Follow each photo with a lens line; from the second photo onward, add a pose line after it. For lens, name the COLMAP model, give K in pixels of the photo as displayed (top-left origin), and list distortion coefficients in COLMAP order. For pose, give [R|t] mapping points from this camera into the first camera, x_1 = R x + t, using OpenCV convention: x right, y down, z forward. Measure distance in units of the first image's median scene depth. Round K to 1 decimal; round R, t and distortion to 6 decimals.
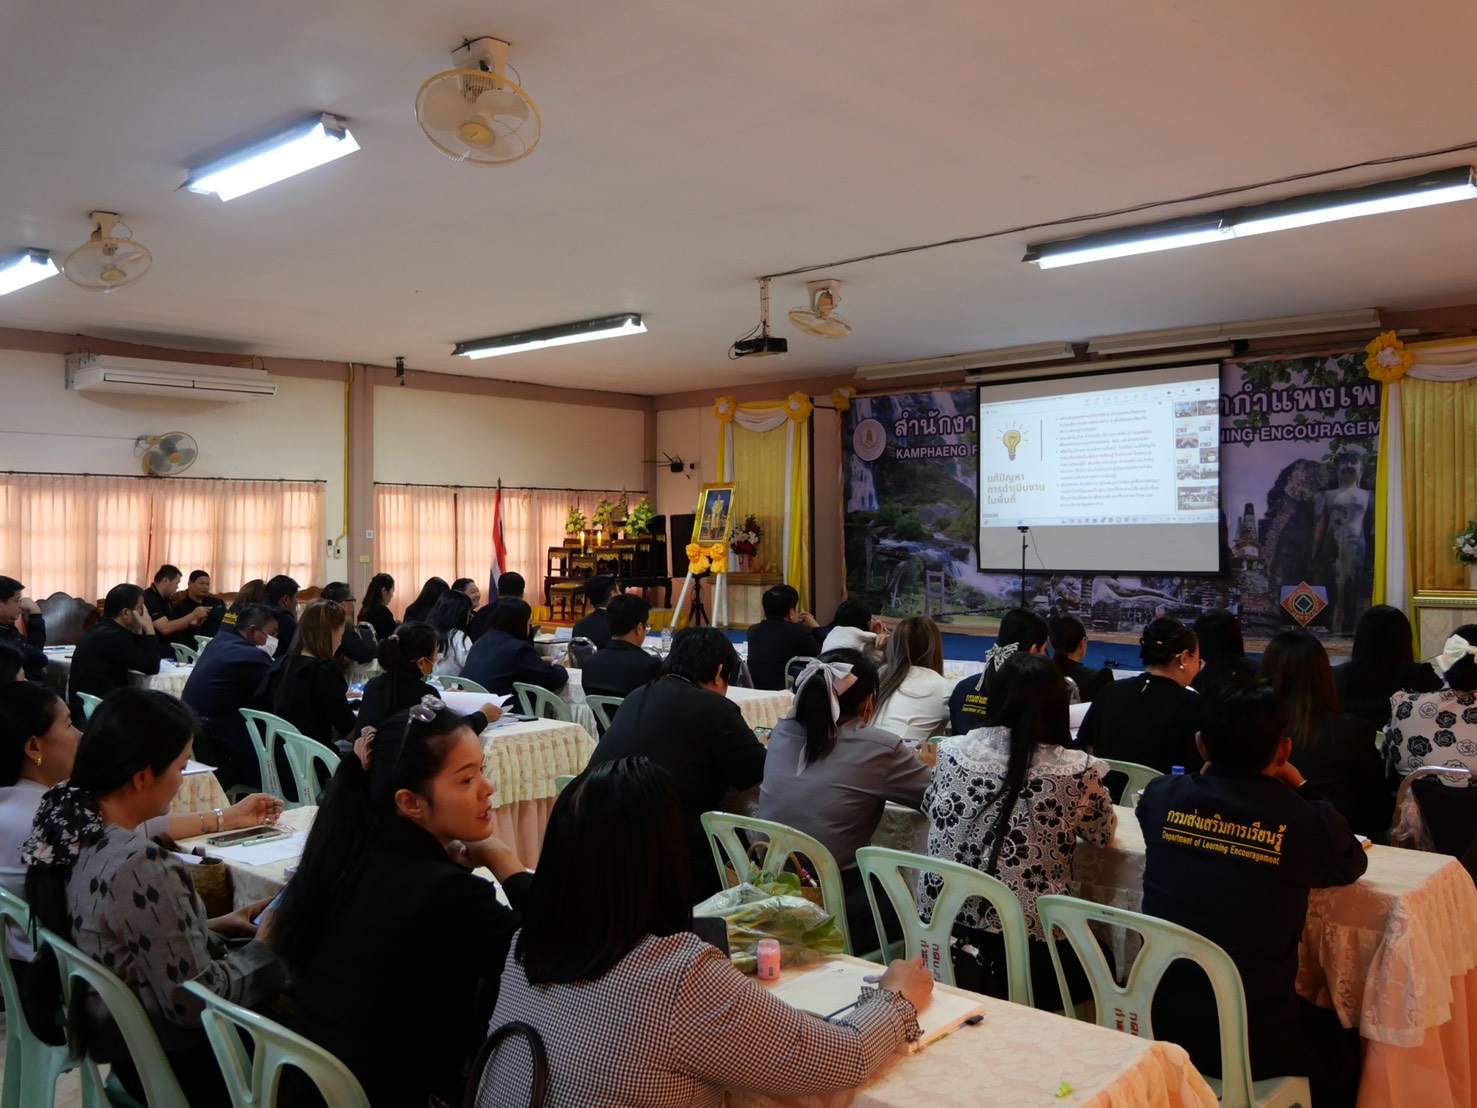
lens RADIAL K [[1266.2, 0, 738.5], [0, 1266.2, 554.0], [0, 0, 1]] dist [-0.011002, -0.008433]
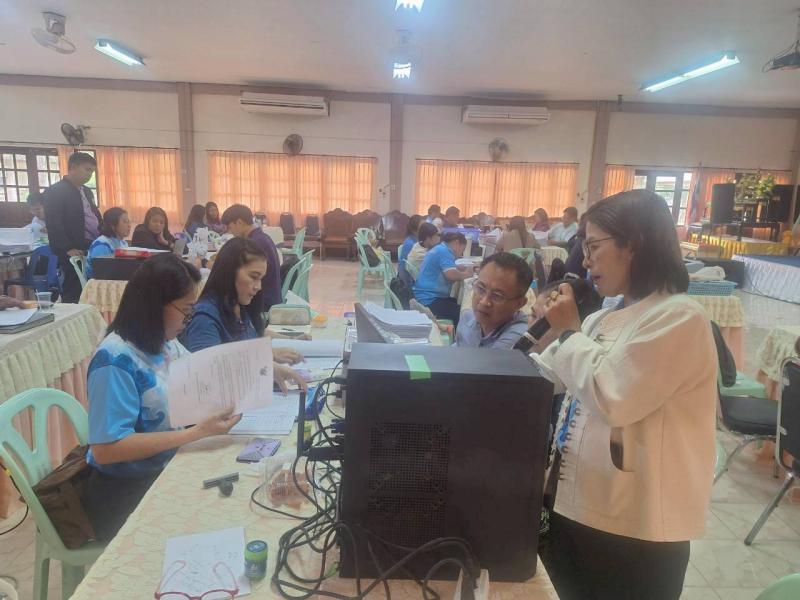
lens RADIAL K [[569.6, 0, 400.0], [0, 569.6, 300.0], [0, 0, 1]] dist [0.031758, 0.001880]
pose [[0.717923, 0.161725, -0.677076, 0.138273], [-0.044484, 0.981309, 0.187225, -0.002588], [0.694699, -0.104294, 0.711699, 0.149138]]
